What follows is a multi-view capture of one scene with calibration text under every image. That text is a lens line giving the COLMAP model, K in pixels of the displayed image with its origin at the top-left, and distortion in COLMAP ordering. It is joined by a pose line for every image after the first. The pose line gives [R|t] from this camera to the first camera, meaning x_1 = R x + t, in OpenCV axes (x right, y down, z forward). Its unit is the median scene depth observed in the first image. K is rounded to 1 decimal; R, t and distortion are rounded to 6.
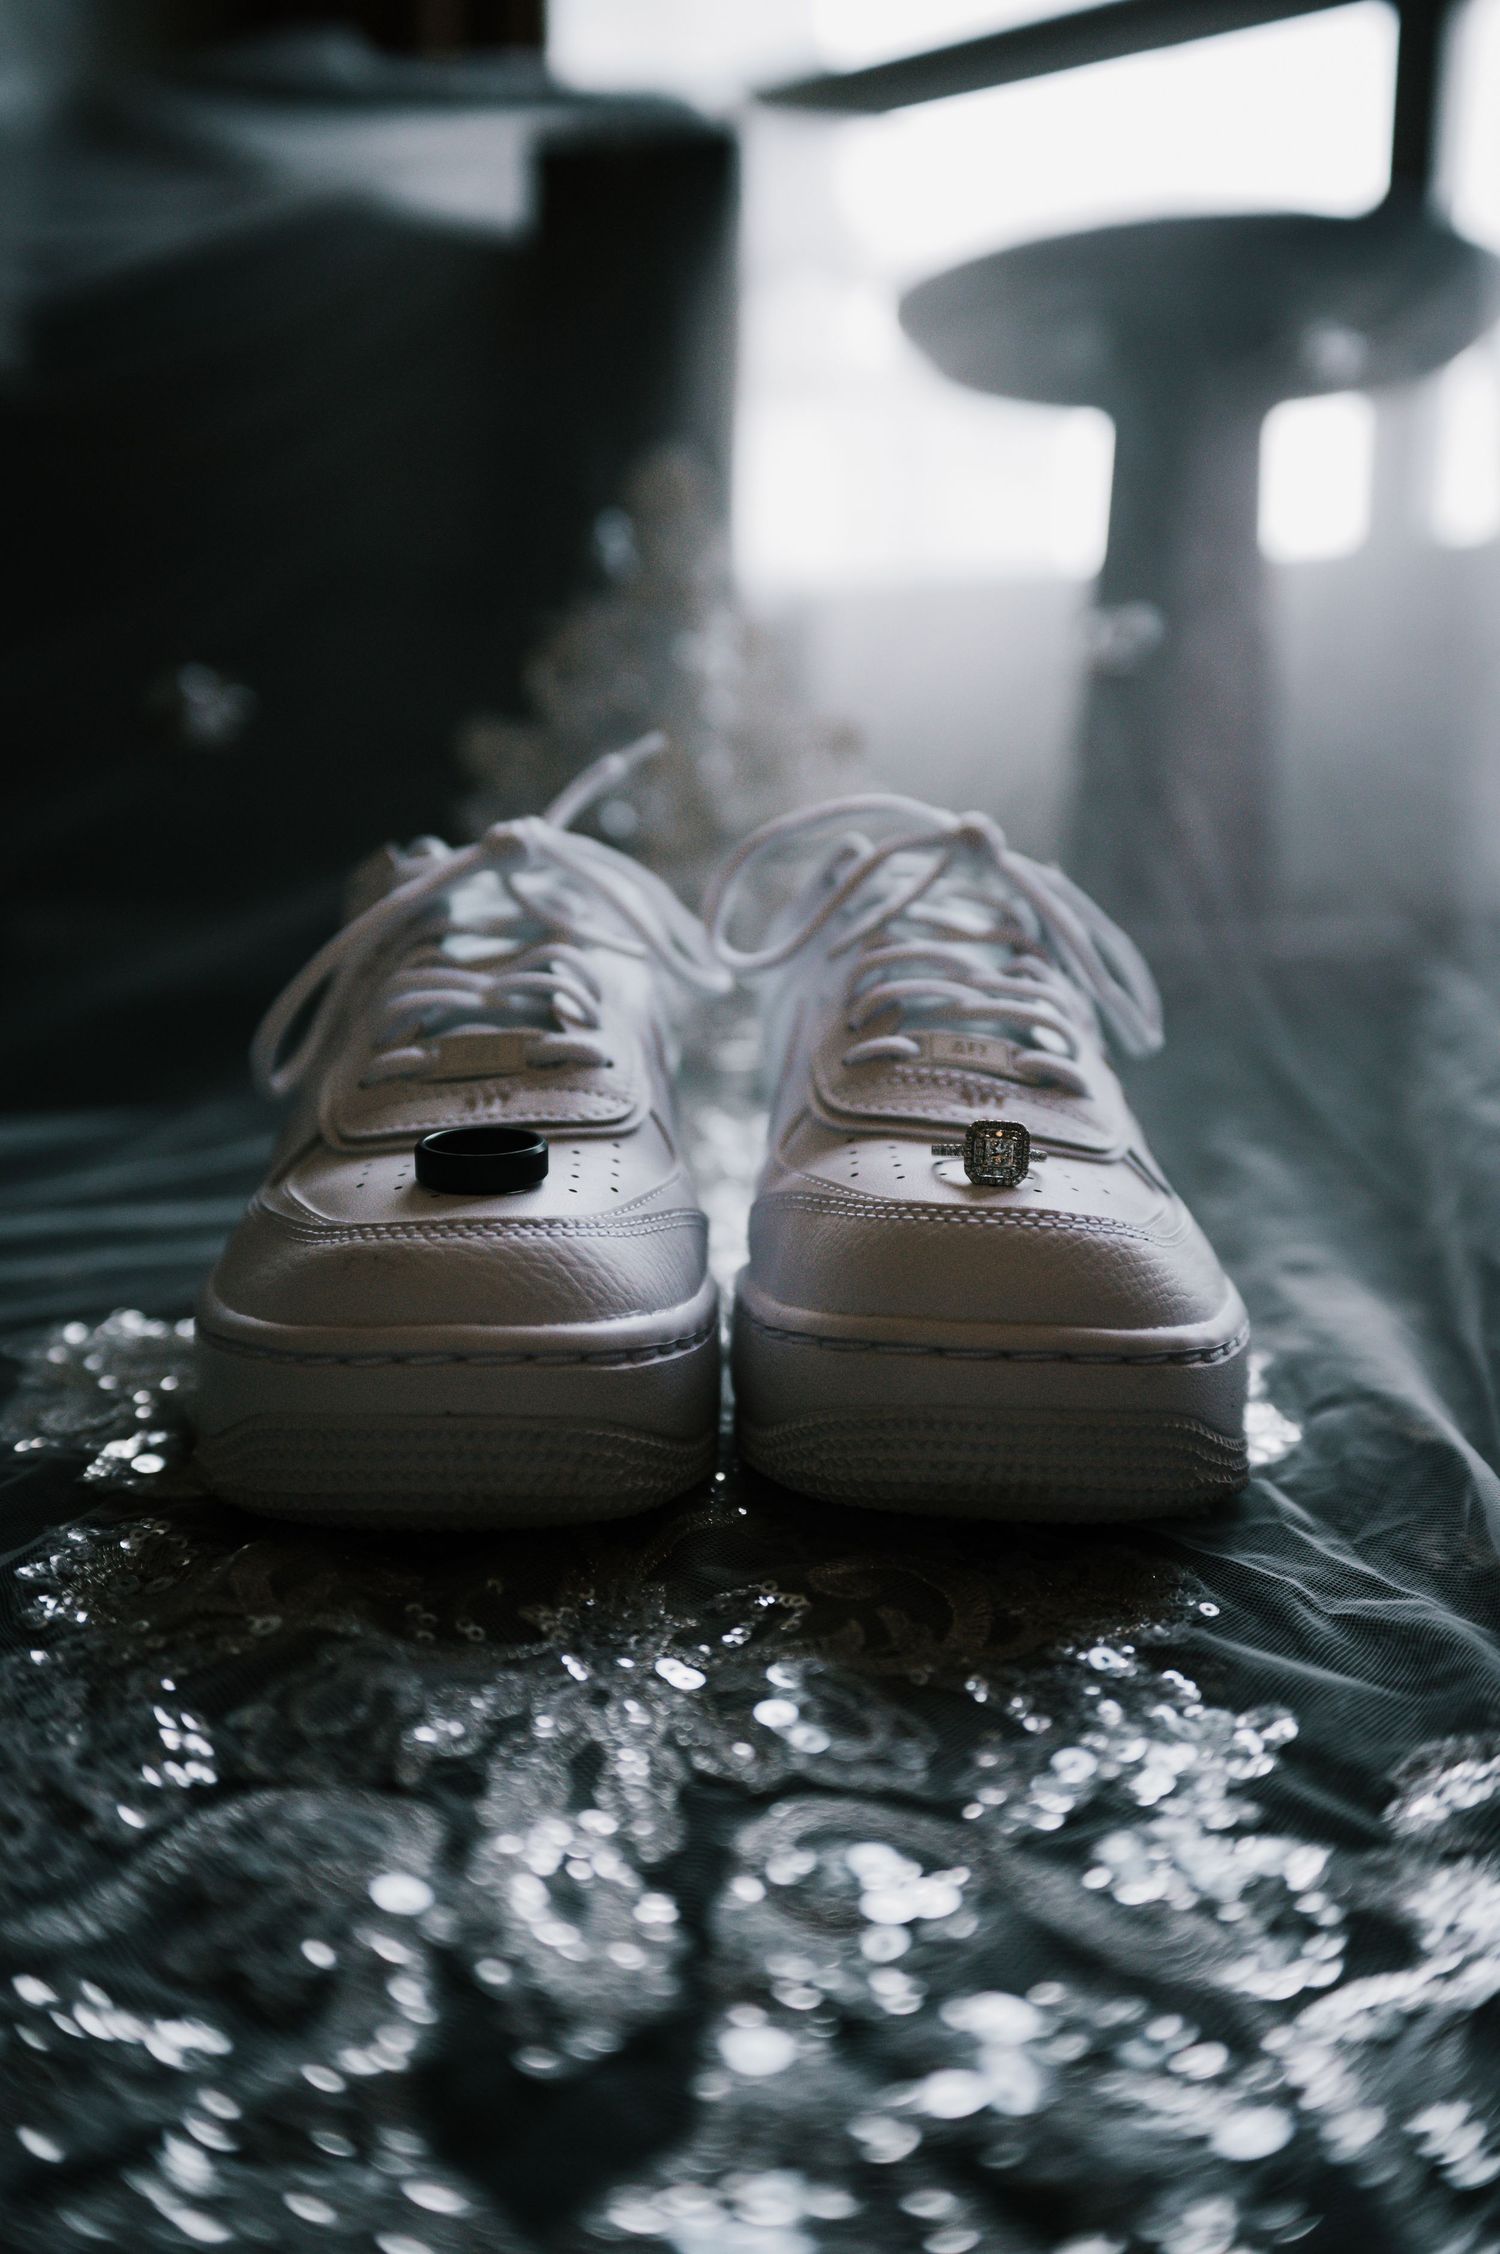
lens RADIAL K [[1829.9, 0, 750.0], [0, 1829.9, 1127.0], [0, 0, 1]] dist [0.071938, 0.003138]
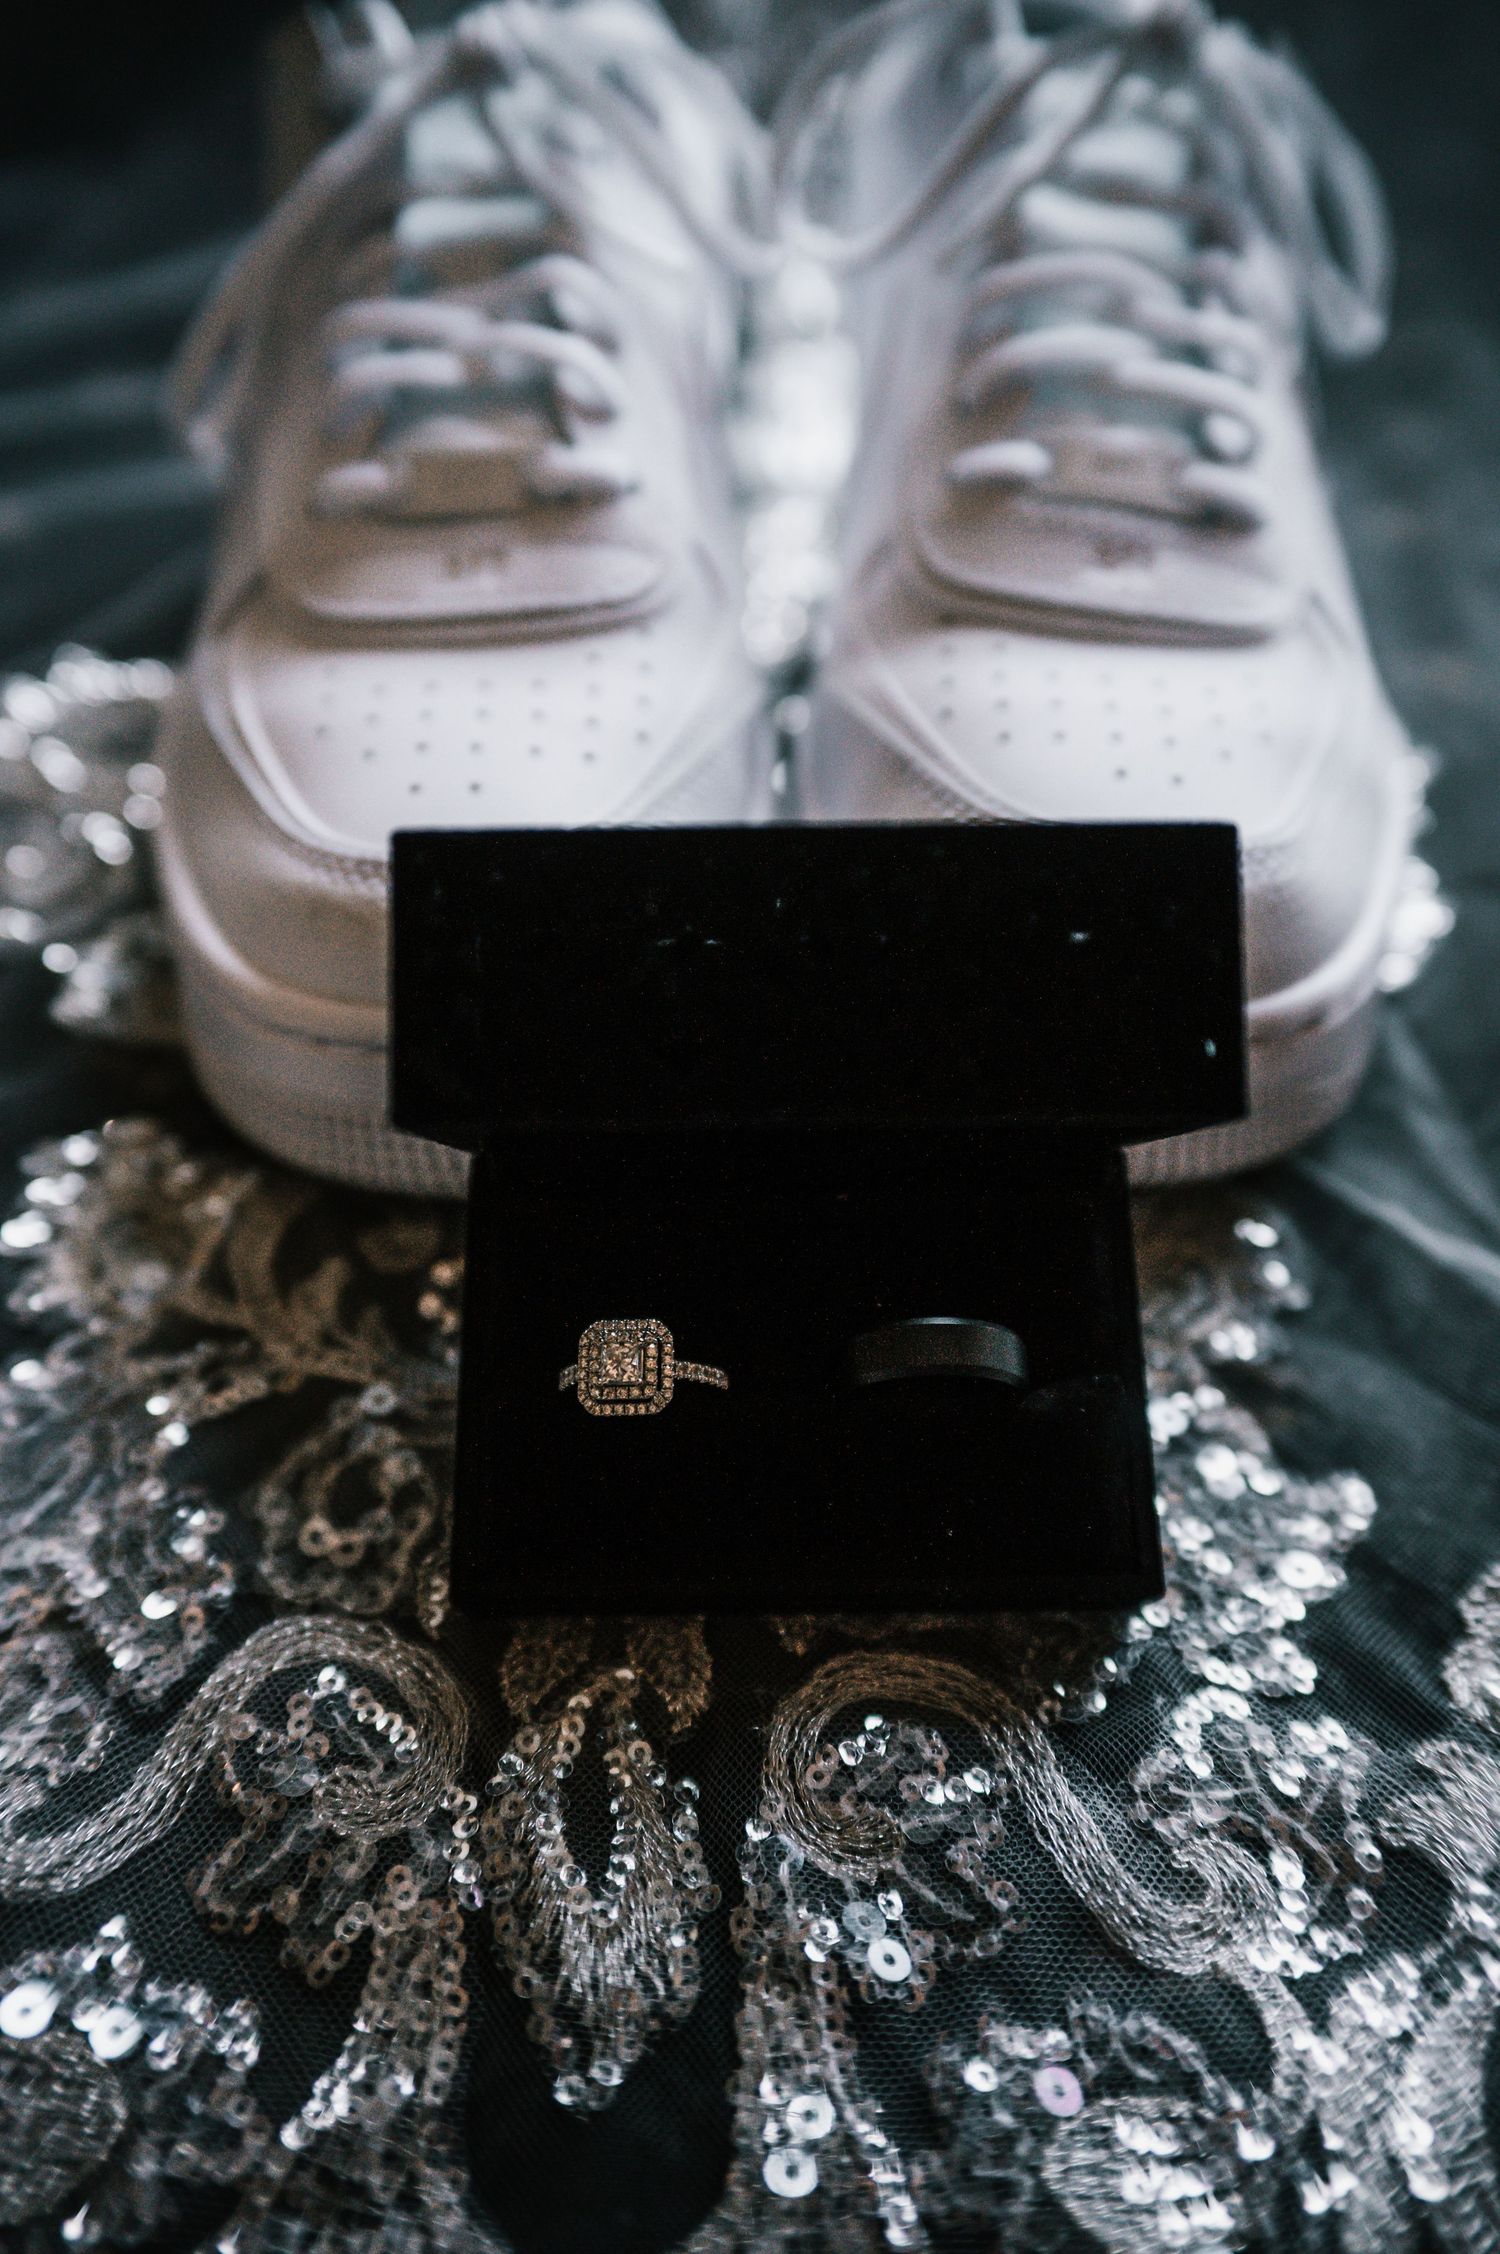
lens RADIAL K [[1829.9, 0, 750.0], [0, 1829.9, 1127.0], [0, 0, 1]] dist [0.071938, 0.003138]
pose [[0.999259, 0.032132, -0.021212, -0.004400], [-0.014177, 0.819290, 0.573204, -0.251879], [0.035797, -0.572478, 0.819138, 0.222749]]
